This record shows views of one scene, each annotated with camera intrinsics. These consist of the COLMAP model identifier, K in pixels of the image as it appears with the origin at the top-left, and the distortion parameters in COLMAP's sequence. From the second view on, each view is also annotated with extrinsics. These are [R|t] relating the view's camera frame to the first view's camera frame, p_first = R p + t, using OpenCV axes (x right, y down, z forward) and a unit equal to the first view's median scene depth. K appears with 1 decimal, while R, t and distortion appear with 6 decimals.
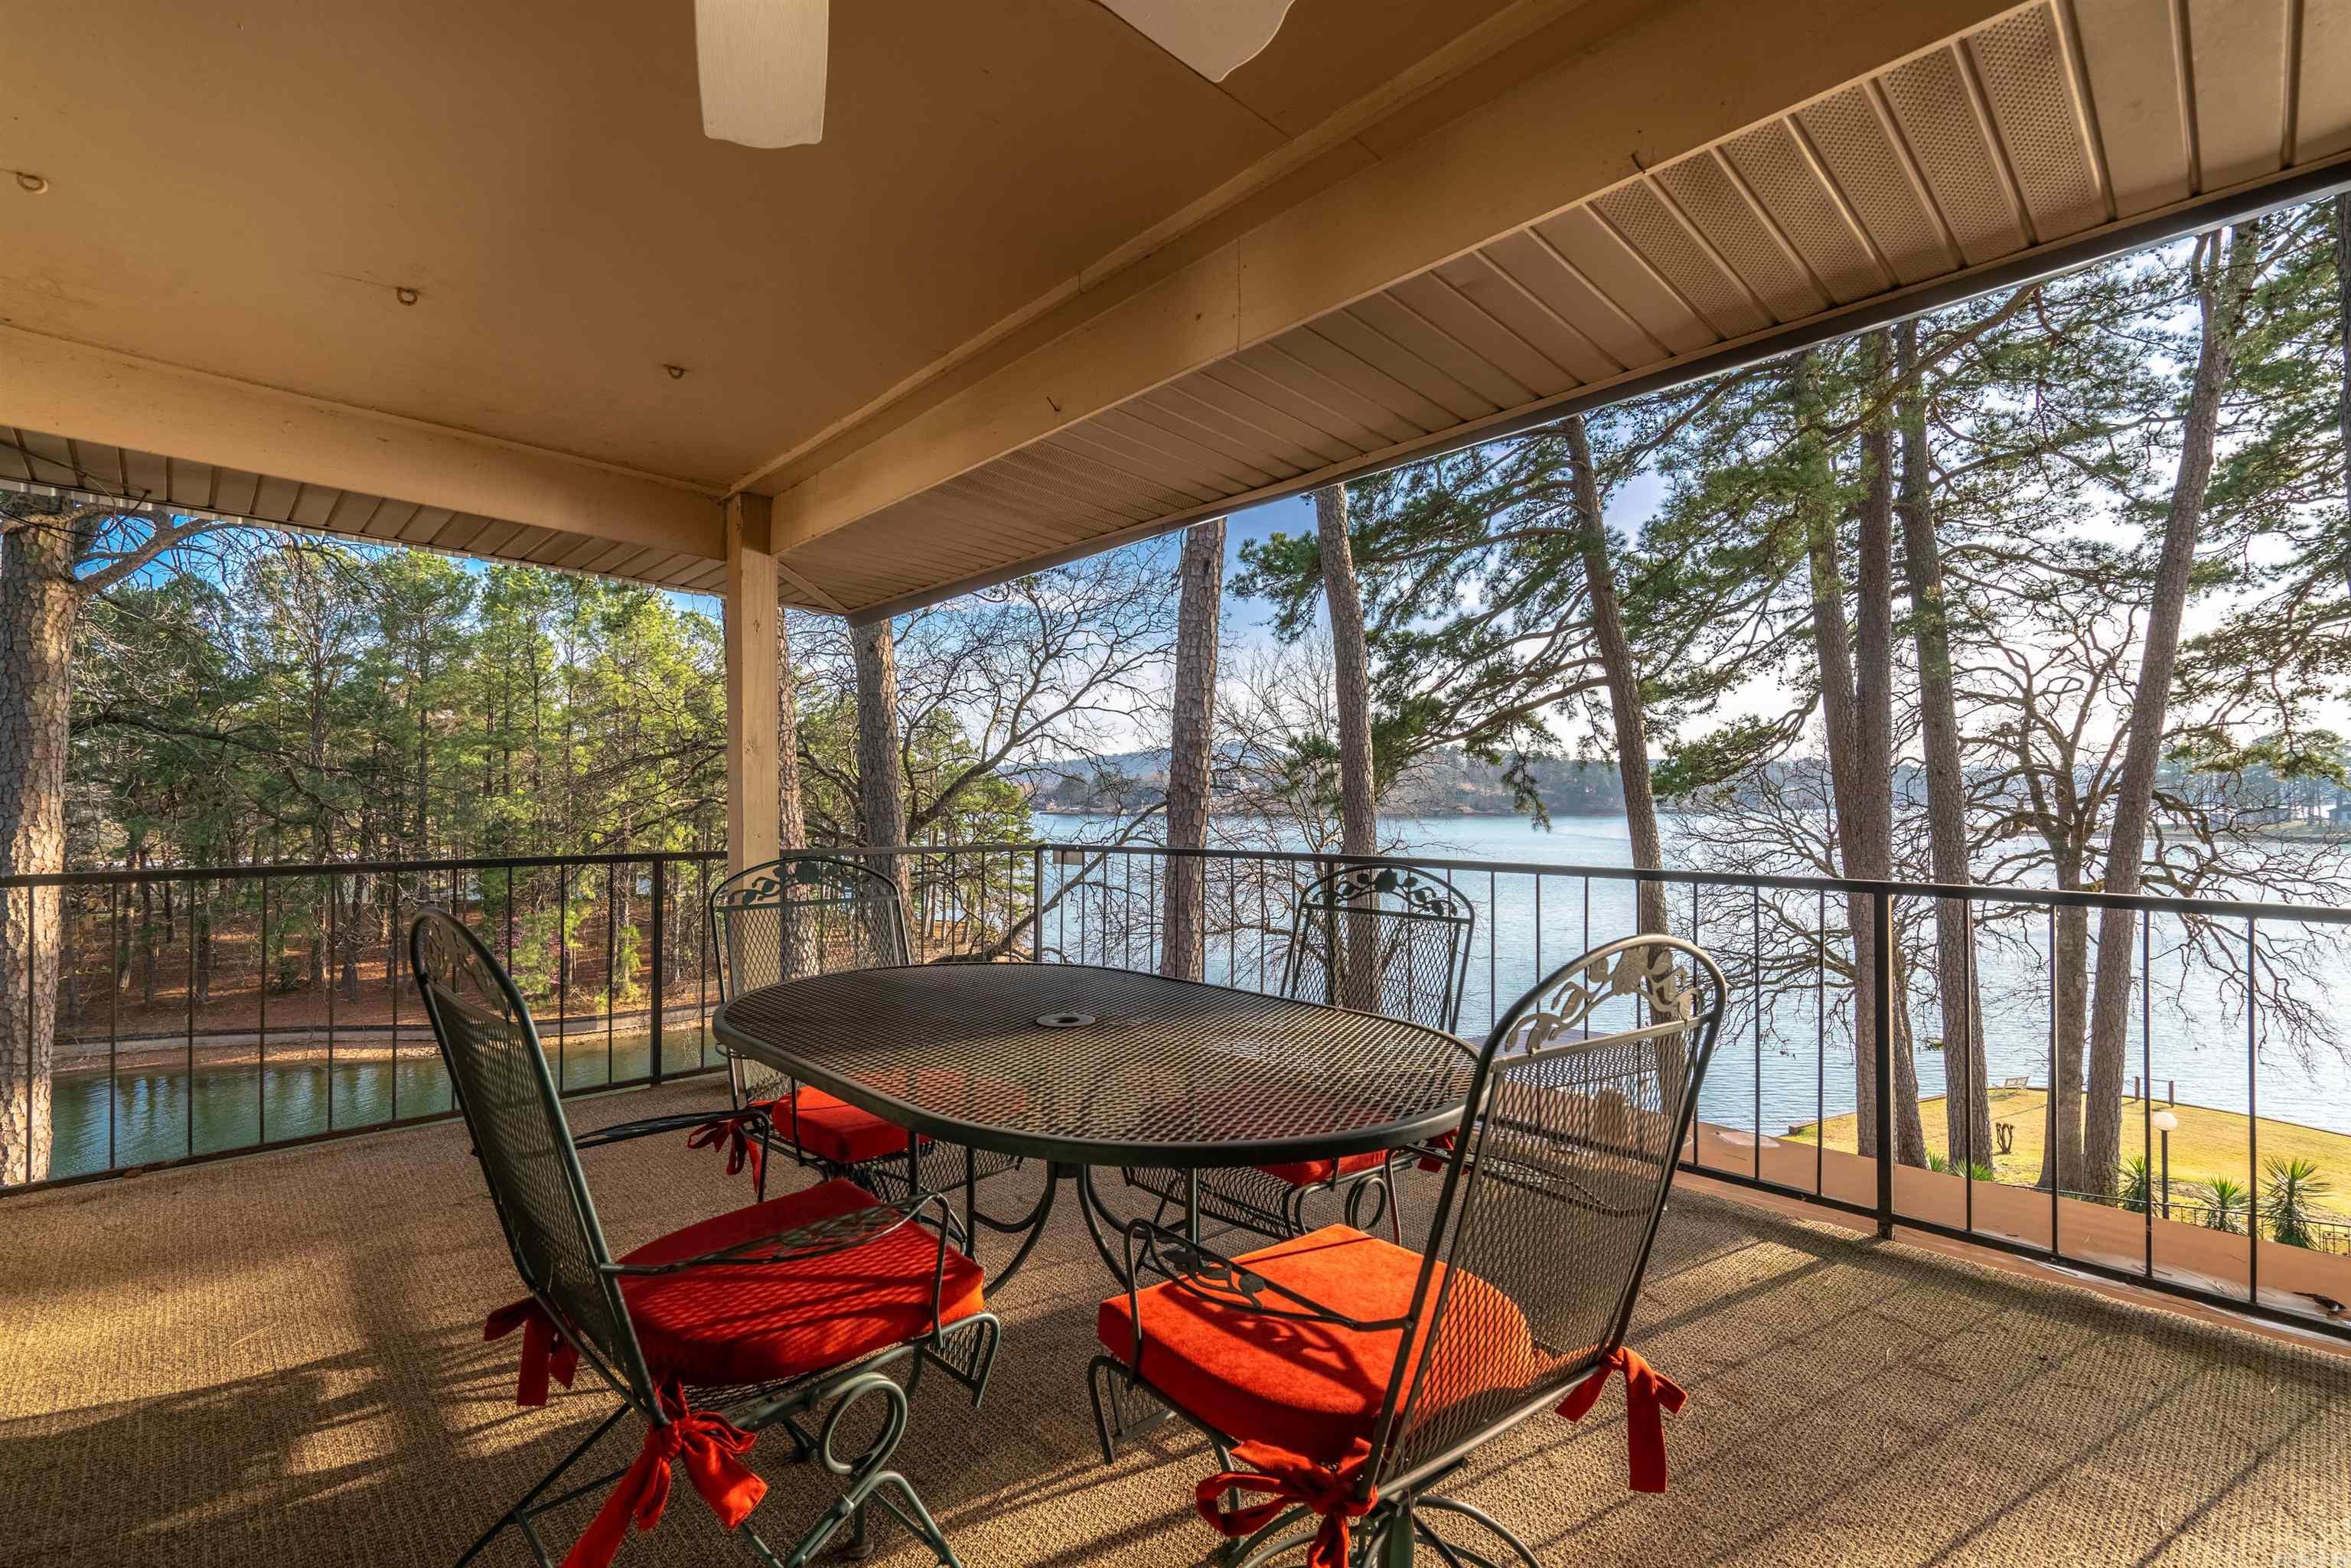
lens RADIAL K [[1067.3, 0, 1171.6], [0, 1067.3, 794.8], [0, 0, 1]] dist [-0.001195, 0.000552]
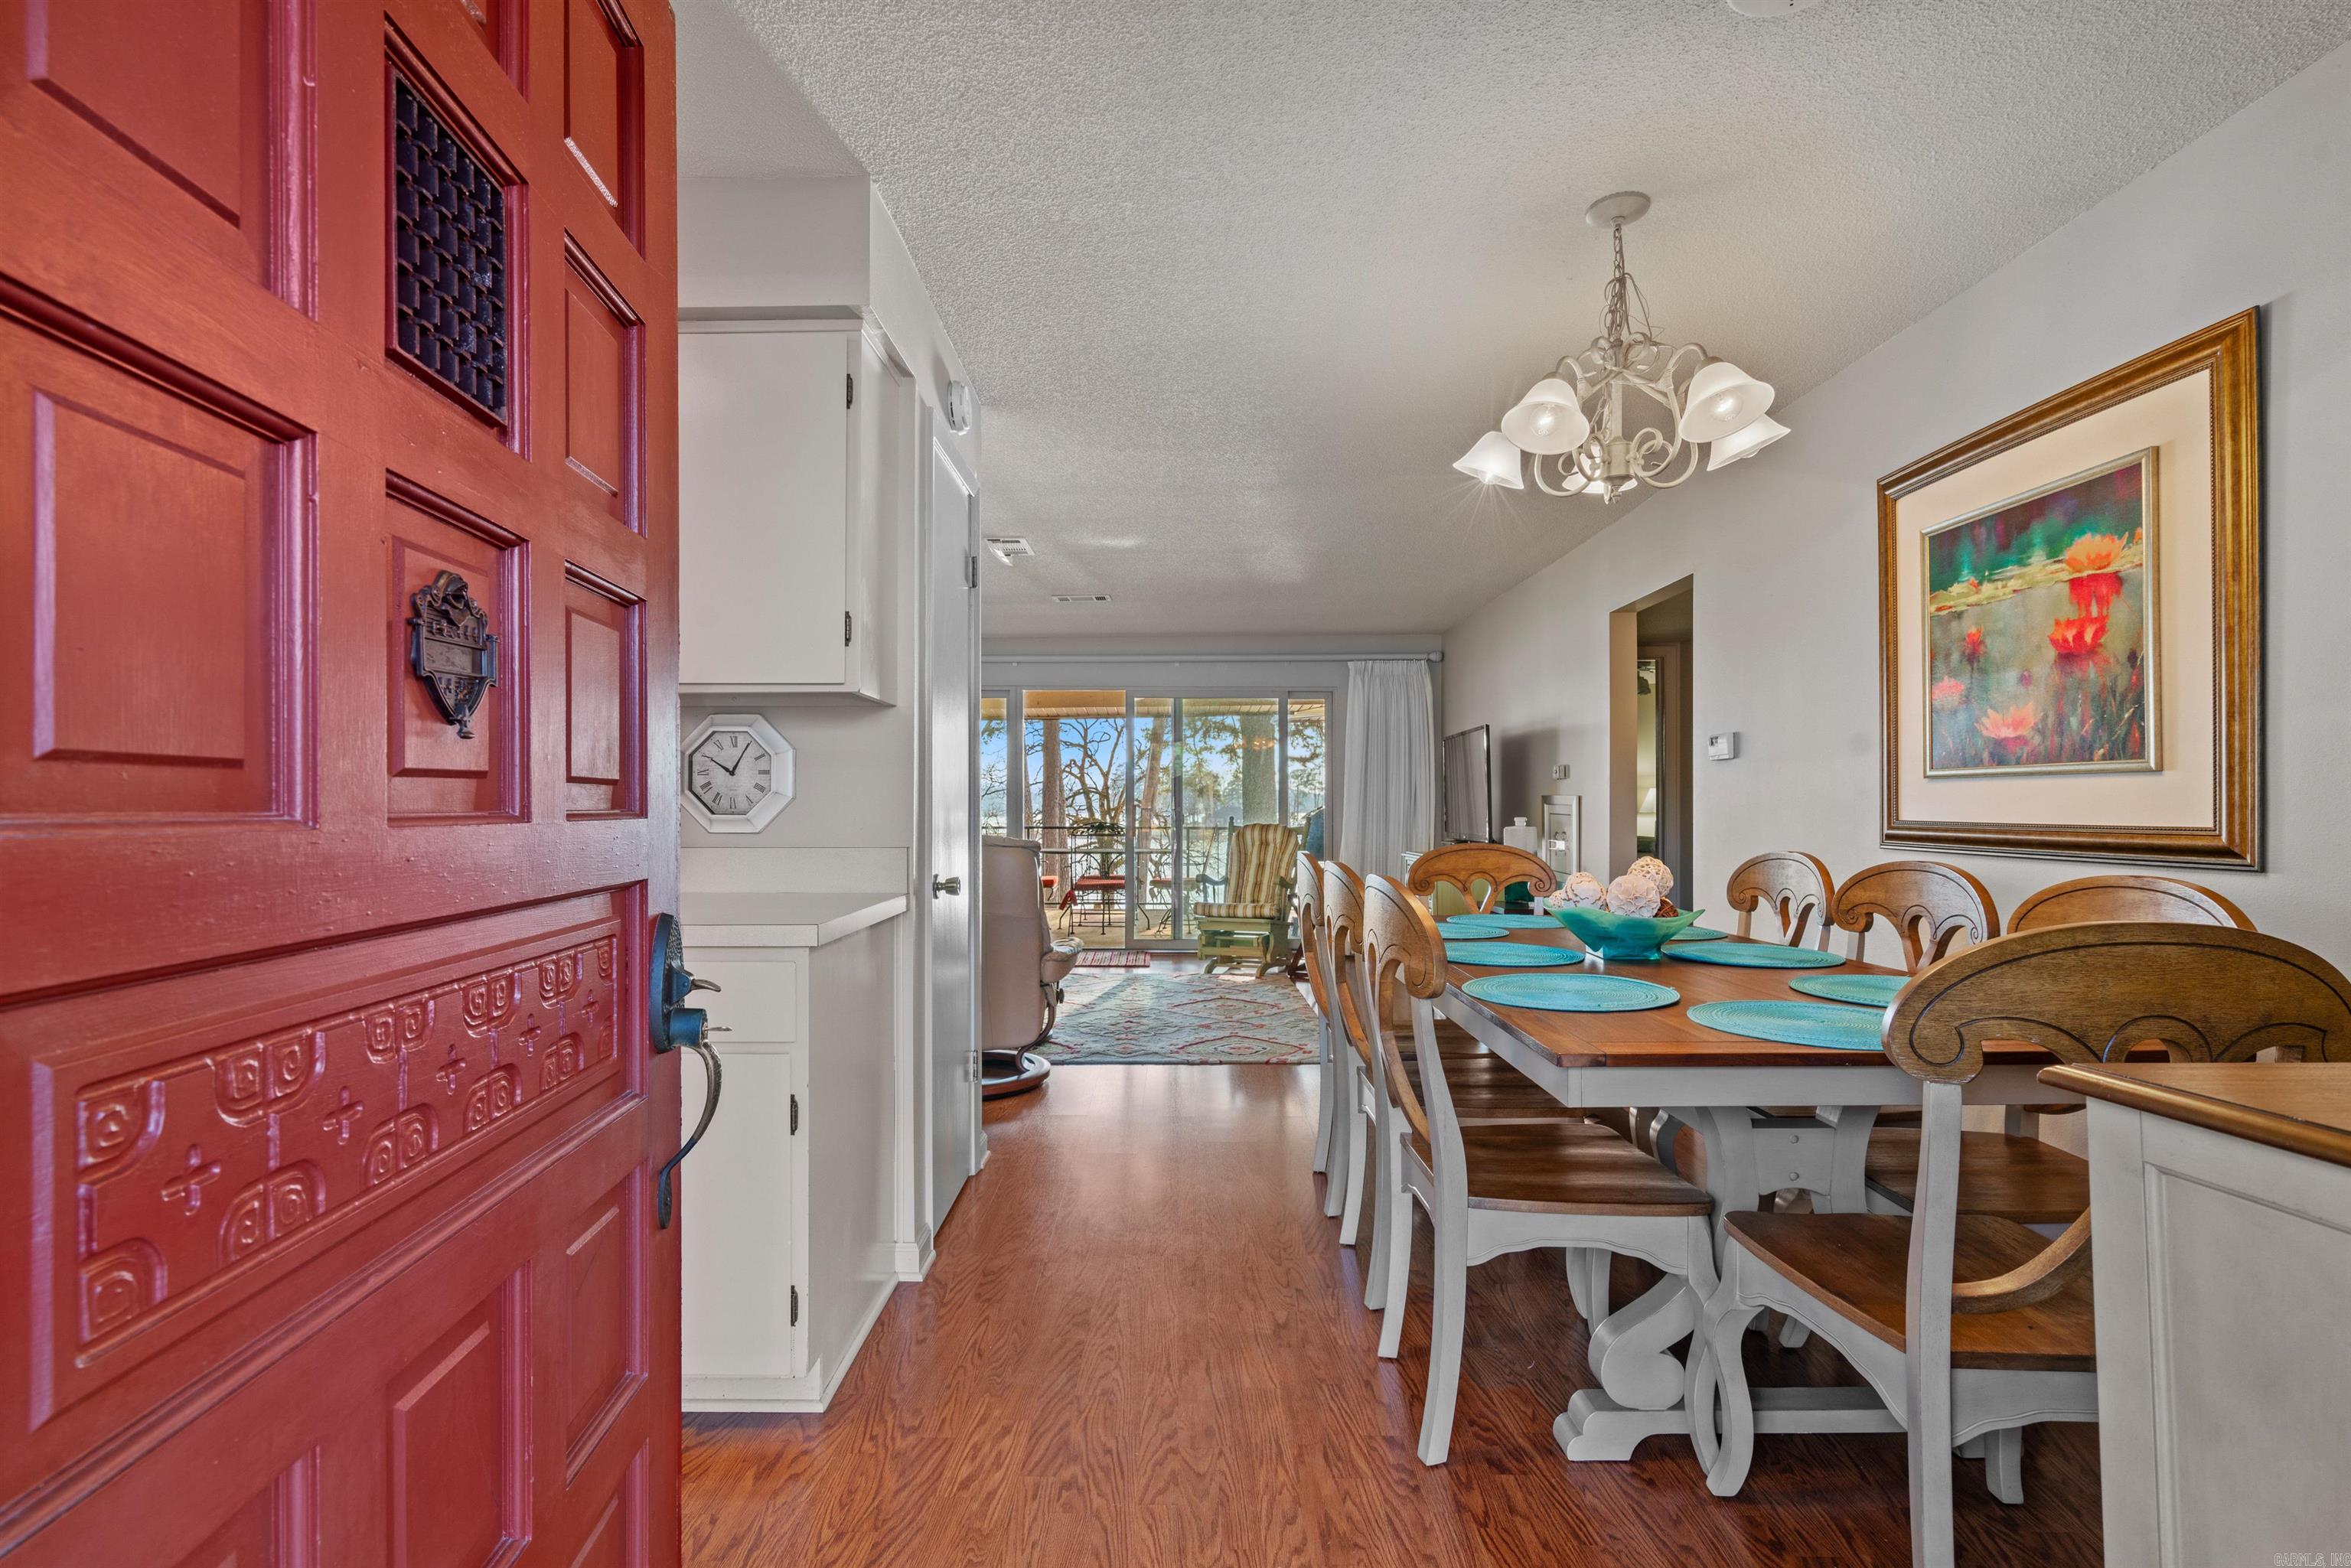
lens RADIAL K [[1068.9, 0, 1170.2], [0, 1068.9, 802.7], [0, 0, 1]] dist [0.001115, 0.000429]
pose [[0.697321, 0.006840, 0.716726, -0.257462], [-0.005331, 0.999976, -0.004356, 0.000615], [-0.716739, -0.000783, 0.697341, -0.202199]]
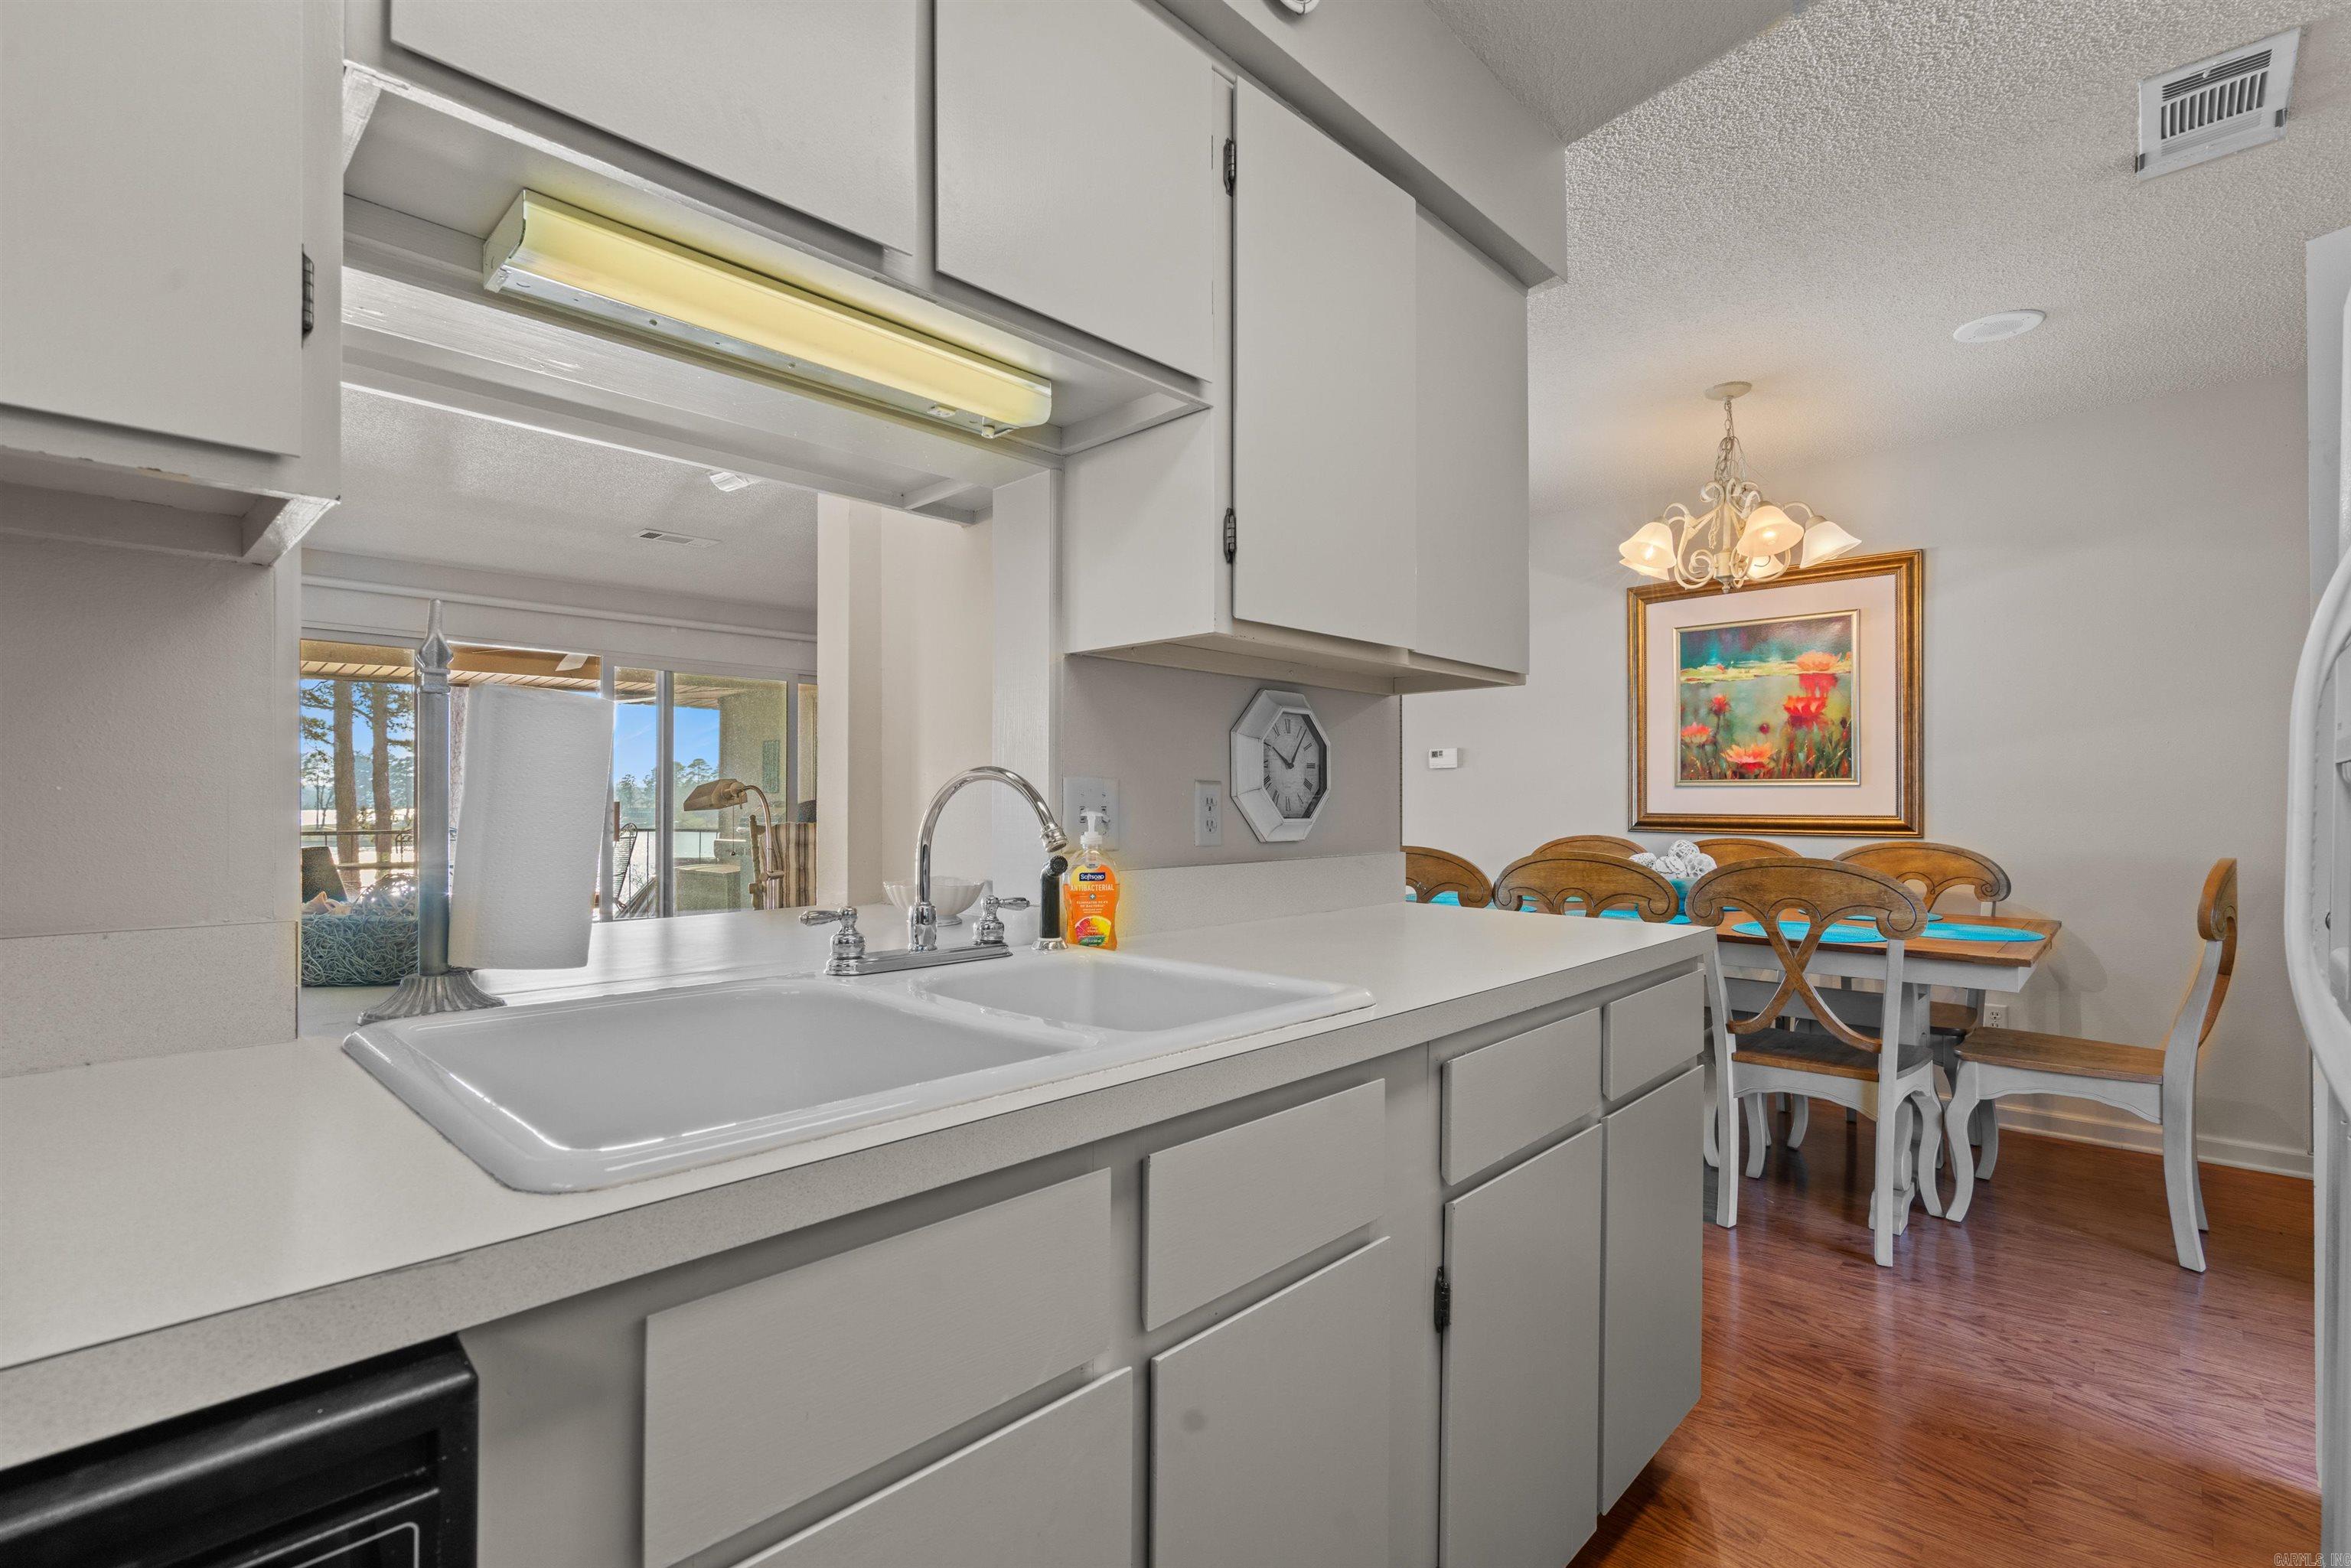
lens RADIAL K [[1057.4, 0, 1164.6], [0, 1057.4, 798.4], [0, 0, 1]] dist [0.001180, 0.000337]
pose [[-0.044721, 0.006146, 0.998981, -0.291278], [-0.003241, 0.999975, -0.006297, 0.000597], [-0.998994, -0.003519, -0.044700, -0.093909]]
